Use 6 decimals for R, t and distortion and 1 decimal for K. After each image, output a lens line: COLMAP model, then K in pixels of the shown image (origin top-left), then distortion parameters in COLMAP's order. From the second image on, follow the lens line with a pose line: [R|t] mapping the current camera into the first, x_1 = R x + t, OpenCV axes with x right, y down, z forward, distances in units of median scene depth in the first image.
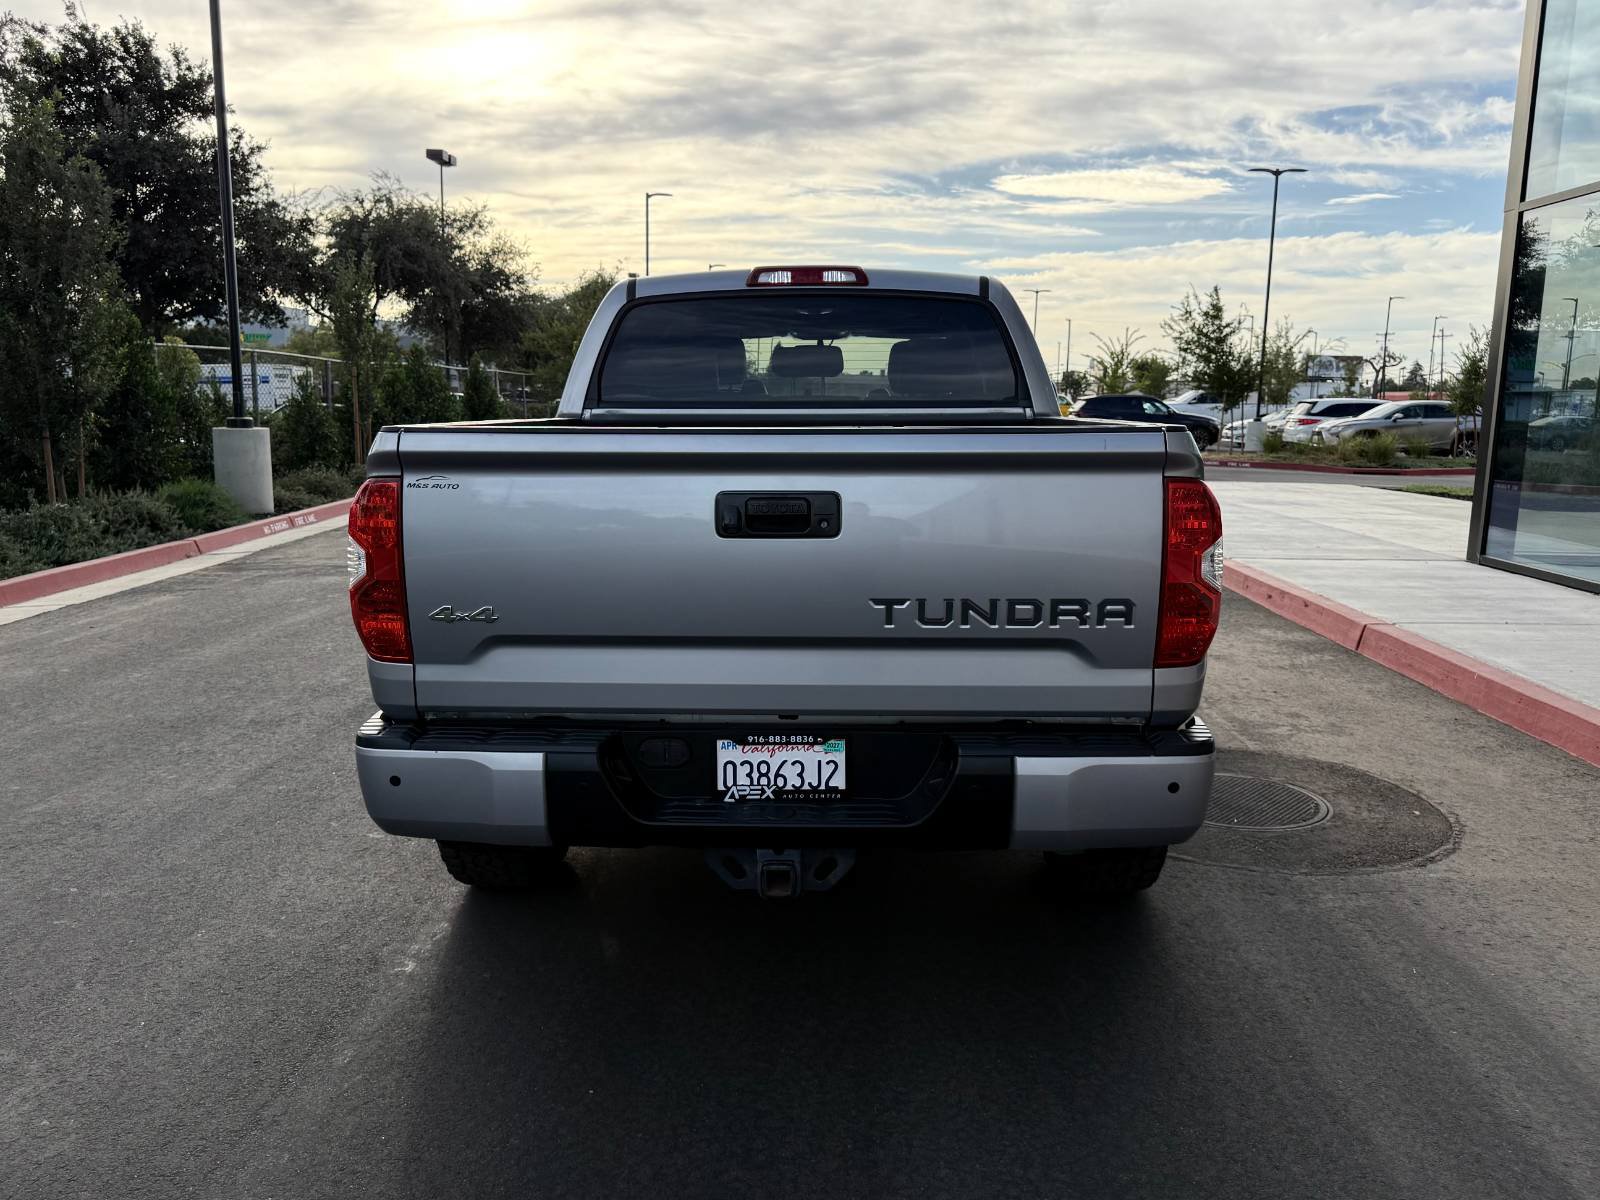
lens RADIAL K [[1269.9, 0, 818.9], [0, 1269.9, 583.1], [0, 0, 1]] dist [0.044455, -0.060092]
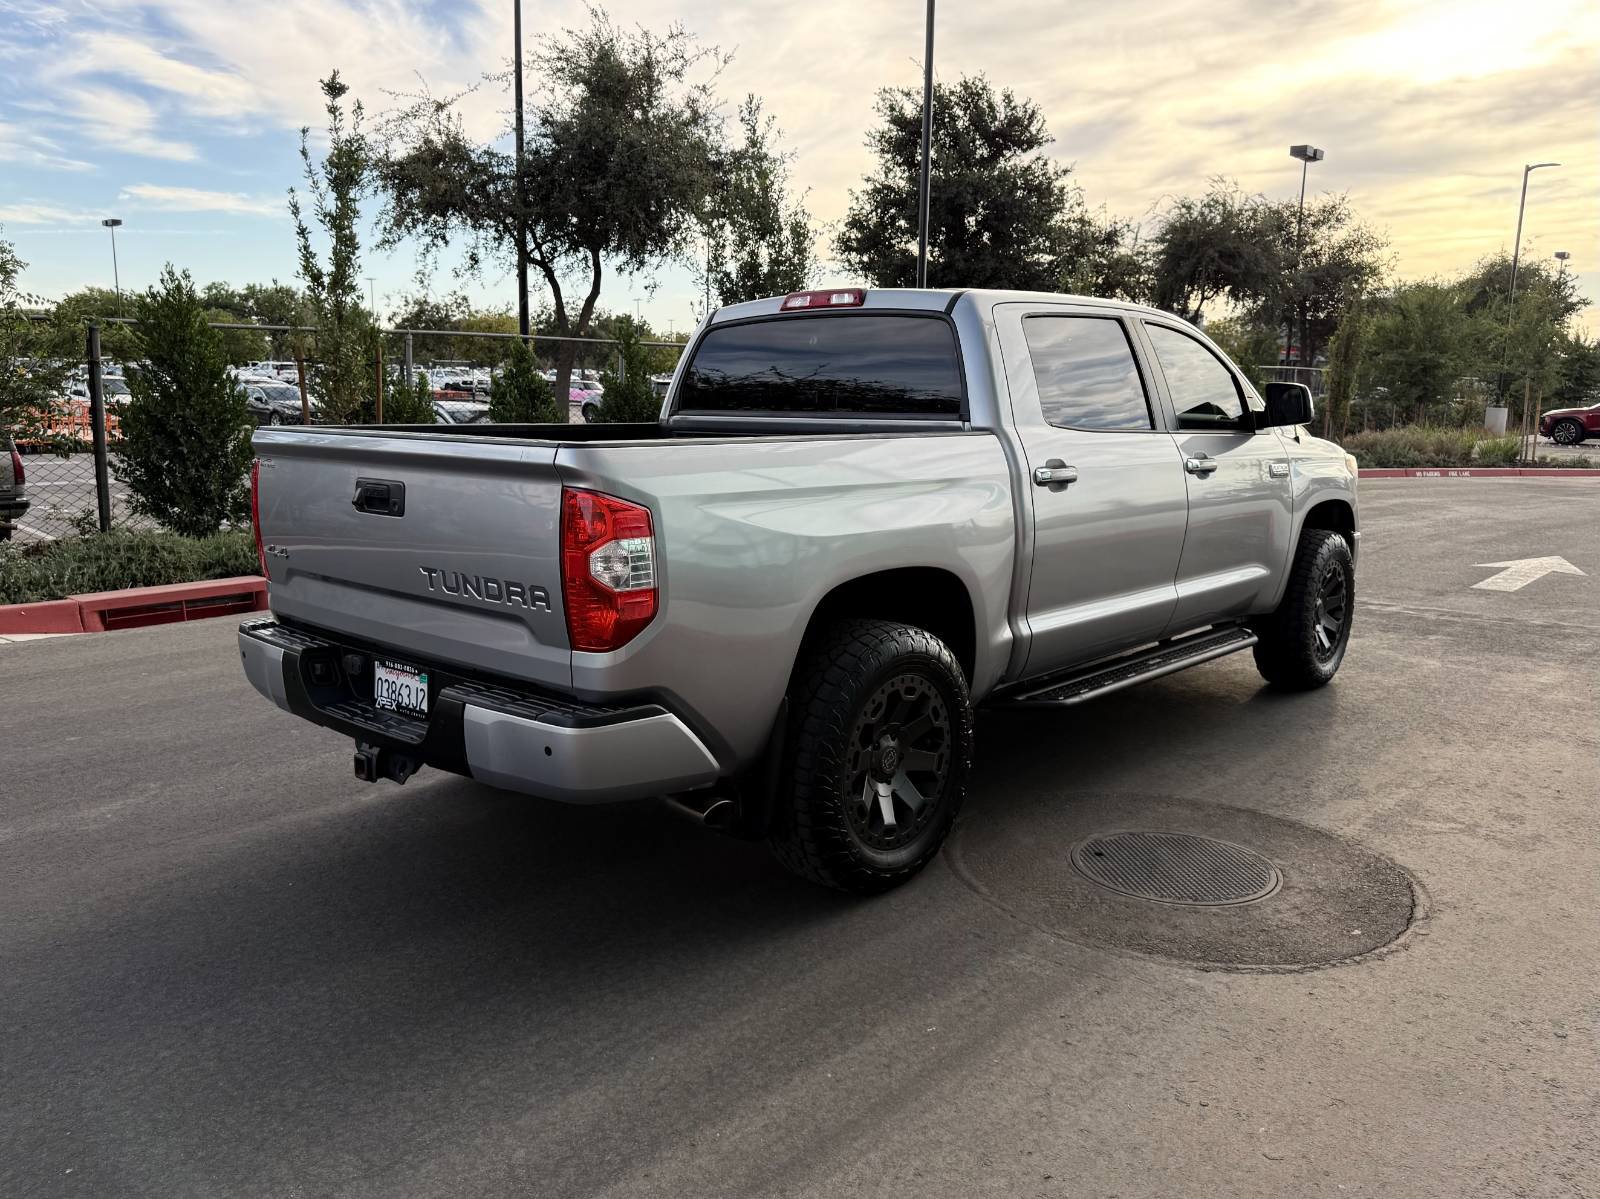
lens RADIAL K [[1269.9, 0, 830.4], [0, 1269.9, 552.7], [0, 0, 1]] dist [0.044455, -0.060092]
pose [[0.763774, 0.087797, -0.639485, 0.566926], [-0.100258, 0.994819, 0.016838, -0.031200], [0.637651, 0.051253, 0.768619, 0.124422]]
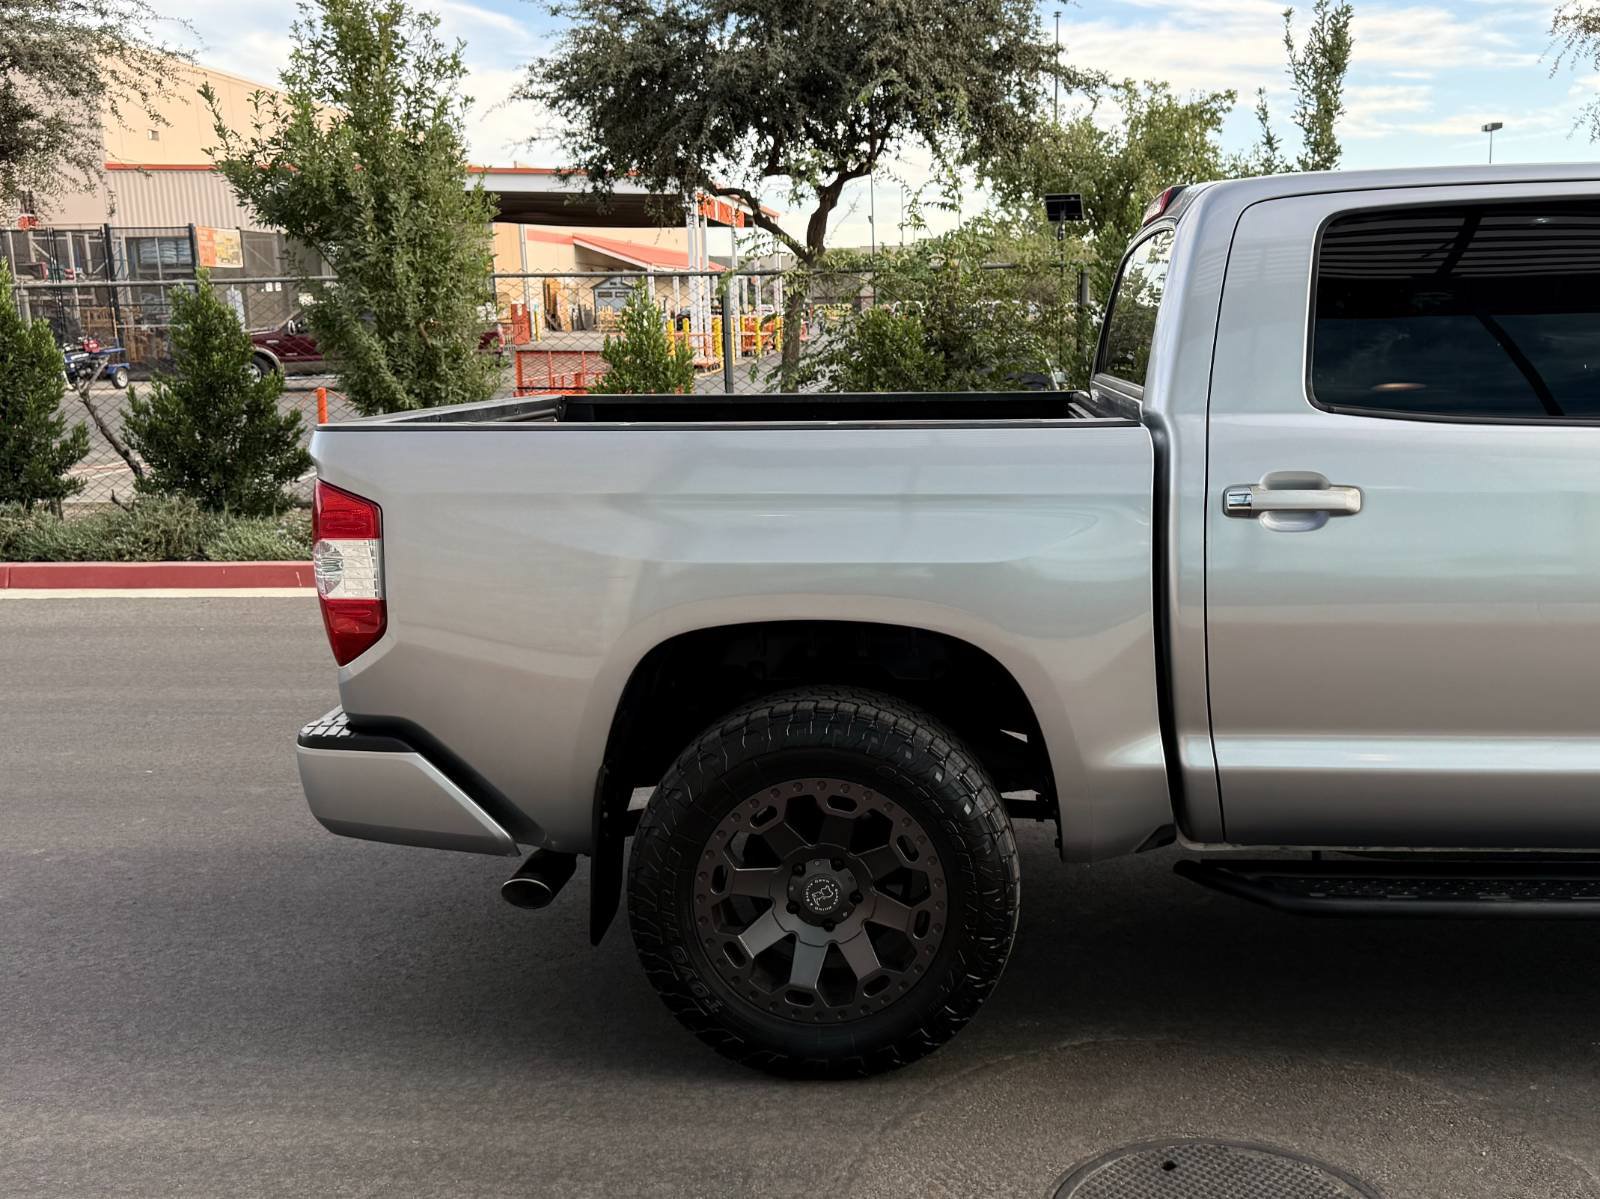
lens RADIAL K [[1530.1, 0, 805.6], [0, 1530.1, 607.3], [0, 0, 1]] dist [0.015703, 0.000000]
pose [[-0.026824, 0.181498, -0.983025, 0.707363], [-0.130403, 0.974341, 0.183453, -0.121678], [0.991098, 0.133110, -0.002468, 0.662460]]
